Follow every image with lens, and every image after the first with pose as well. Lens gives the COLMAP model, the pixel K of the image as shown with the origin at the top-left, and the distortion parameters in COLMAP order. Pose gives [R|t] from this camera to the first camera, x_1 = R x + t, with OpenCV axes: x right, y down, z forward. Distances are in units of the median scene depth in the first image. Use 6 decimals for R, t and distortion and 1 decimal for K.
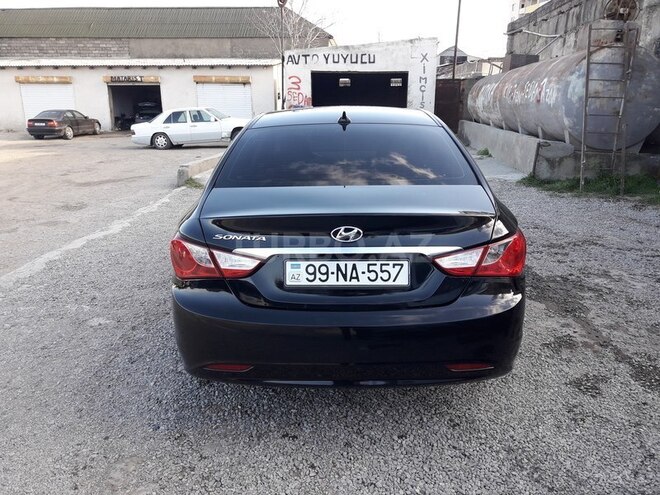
lens RADIAL K [[552.9, 0, 338.1], [0, 552.9, 244.7], [0, 0, 1]] dist [0.004225, -0.045708]
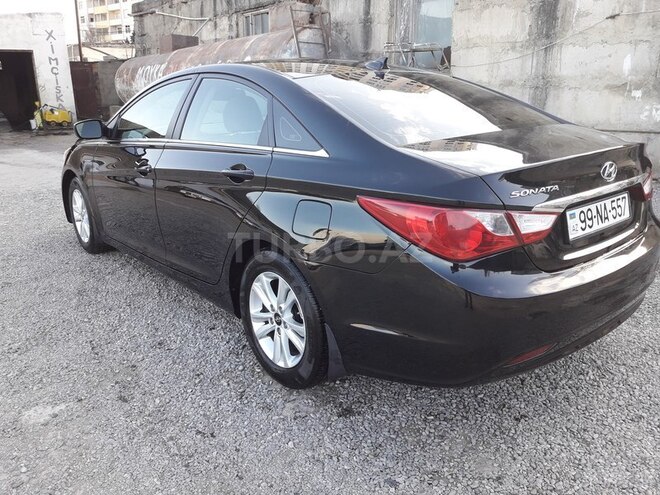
lens RADIAL K [[531.7, 0, 341.4], [0, 531.7, 245.3], [0, 0, 1]] dist [0.079472, -0.112233]
pose [[0.751044, -0.189112, 0.632590, -0.107704], [0.174078, 0.980919, 0.086571, -0.006222], [-0.636891, 0.045101, 0.769634, 0.071268]]
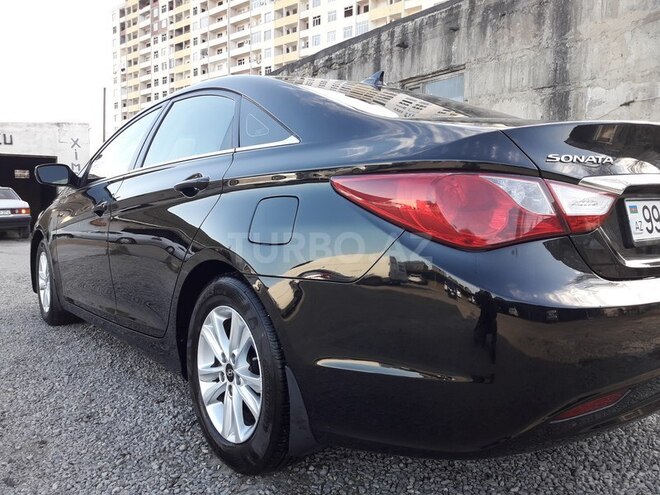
lens RADIAL K [[540.3, 0, 341.1], [0, 540.3, 247.5], [0, 0, 1]] dist [-0.002962, 0.003897]
pose [[0.771188, -0.045711, 0.634964, -0.086176], [0.160547, 0.979145, -0.124502, 0.012476], [-0.616030, 0.197956, 0.762444, 0.091351]]
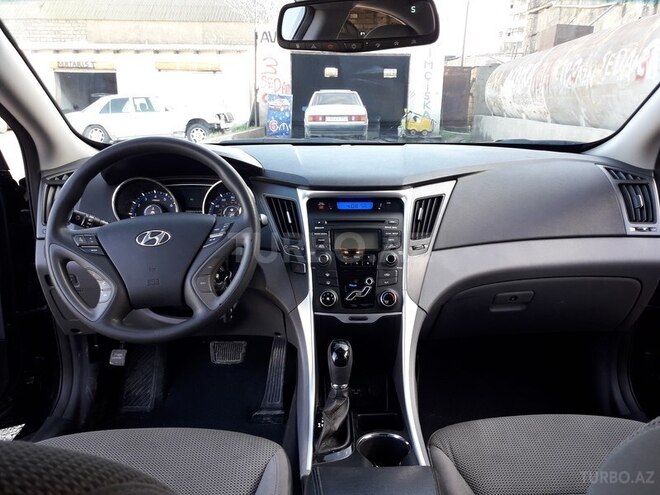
lens RADIAL K [[545.2, 0, 330.0], [0, 545.2, 247.5], [0, 0, 1]] dist [-0.004573, -0.036311]
pose [[0.999854, 0.008628, 0.014765, -0.001001], [-0.008717, 0.999944, 0.006020, -0.035887], [-0.014712, -0.006148, 0.999873, 0.216422]]
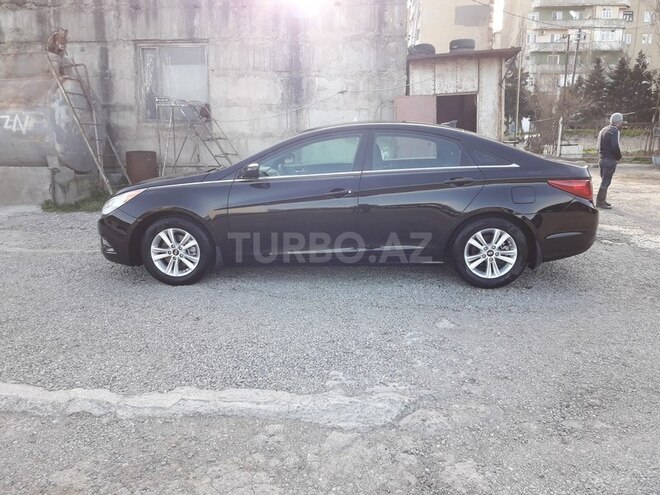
lens RADIAL K [[531.7, 0, 341.4], [0, 531.7, 245.3], [0, 0, 1]] dist [0.079472, -0.112233]
pose [[0.040103, -0.200790, 0.978813, -0.281842], [0.265079, 0.946638, 0.183329, -0.046600], [-0.963392, 0.252111, 0.091189, 0.219435]]
